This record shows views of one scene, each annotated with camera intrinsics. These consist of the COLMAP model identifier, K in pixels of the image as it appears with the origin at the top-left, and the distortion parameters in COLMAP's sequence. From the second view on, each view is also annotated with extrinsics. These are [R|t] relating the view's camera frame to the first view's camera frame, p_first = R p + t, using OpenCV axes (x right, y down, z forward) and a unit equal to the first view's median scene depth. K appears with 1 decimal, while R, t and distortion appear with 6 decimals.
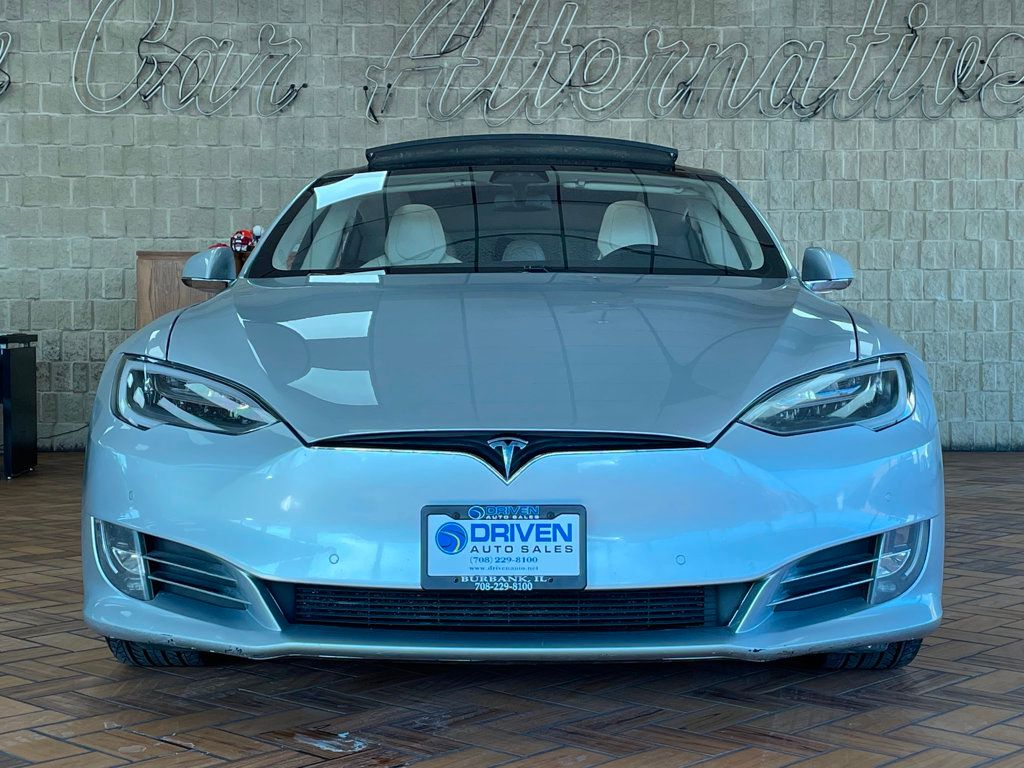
lens RADIAL K [[1616.8, 0, 511.9], [0, 1616.8, 384.6], [0, 0, 1]] dist [0.133777, 0.000000]
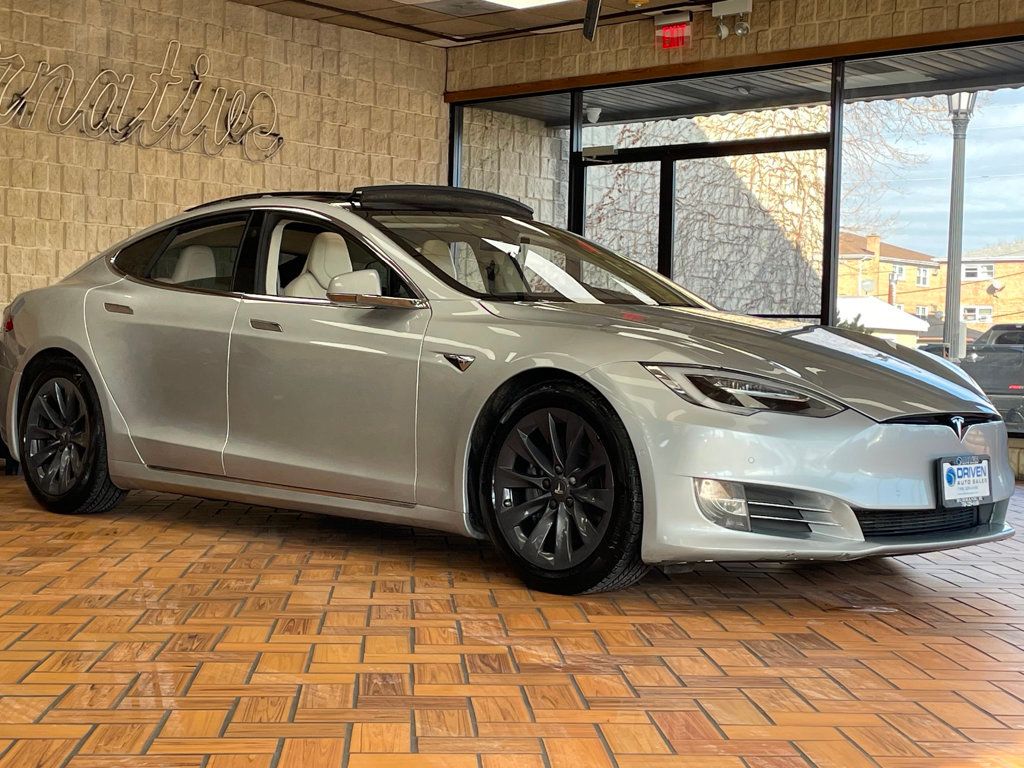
lens RADIAL K [[1615.9, 0, 512.1], [0, 1615.9, 385.2], [0, 0, 1]] dist [0.086829, 0.000000]
pose [[0.709384, 0.003319, 0.704814, -0.404308], [-0.003524, 0.999993, -0.001162, 0.000957], [-0.704813, -0.001660, 0.709391, 0.032831]]
